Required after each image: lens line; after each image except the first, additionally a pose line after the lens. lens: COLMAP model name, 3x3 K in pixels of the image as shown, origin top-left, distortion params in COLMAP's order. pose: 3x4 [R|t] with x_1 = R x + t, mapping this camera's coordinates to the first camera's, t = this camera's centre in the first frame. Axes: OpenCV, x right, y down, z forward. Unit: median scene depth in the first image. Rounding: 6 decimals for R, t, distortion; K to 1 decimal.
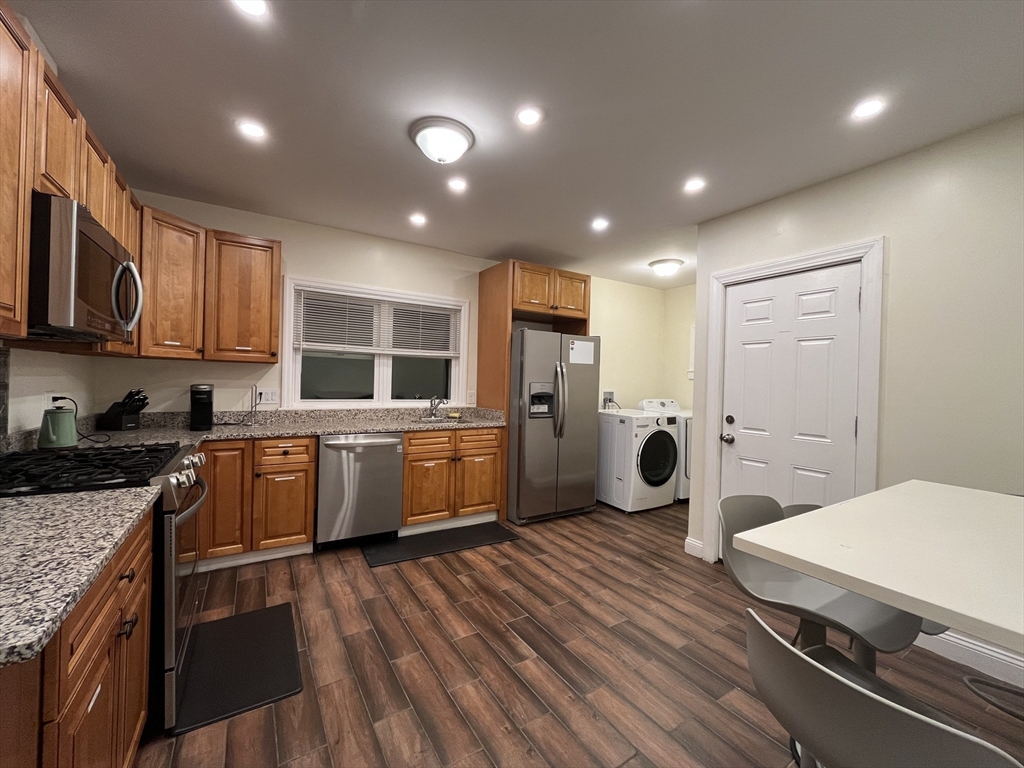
lens RADIAL K [[415.1, 0, 512.0], [0, 415.1, 384.0], [0, 0, 1]] dist [0.000064, -0.000094]
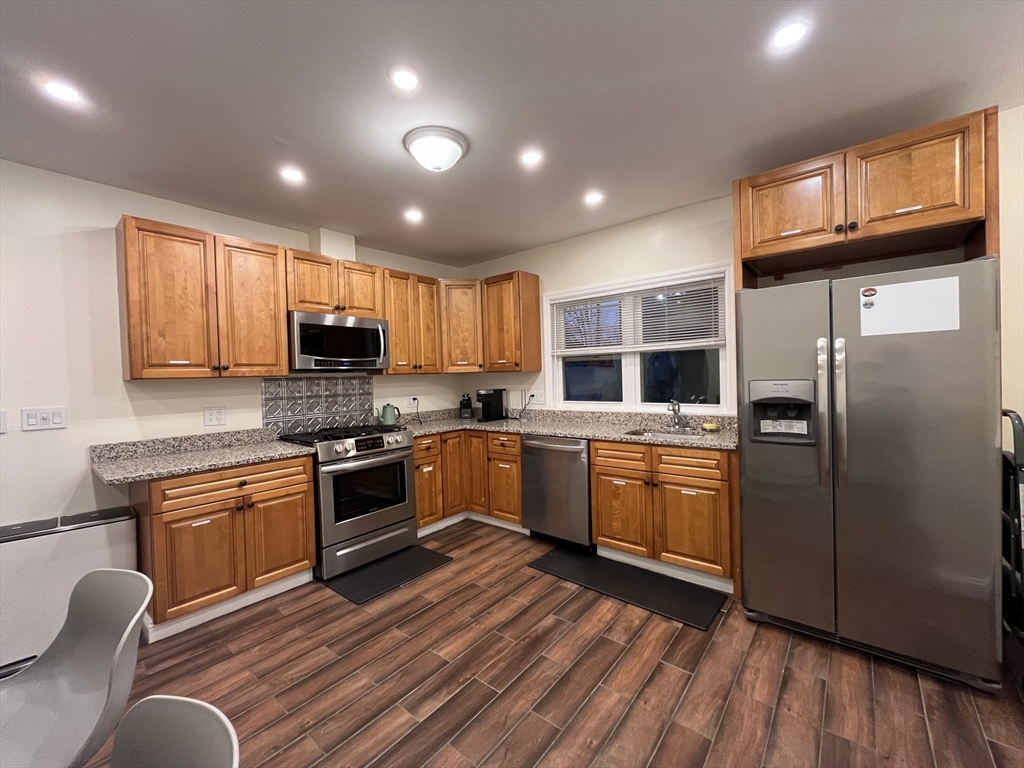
lens RADIAL K [[415.1, 0, 512.0], [0, 415.1, 384.0], [0, 0, 1]] dist [0.000064, -0.000094]
pose [[0.312726, -0.014528, -0.949732, 0.523379], [0.029509, 0.999549, -0.005574, -0.005697], [0.949385, -0.026283, 0.313014, 0.532644]]
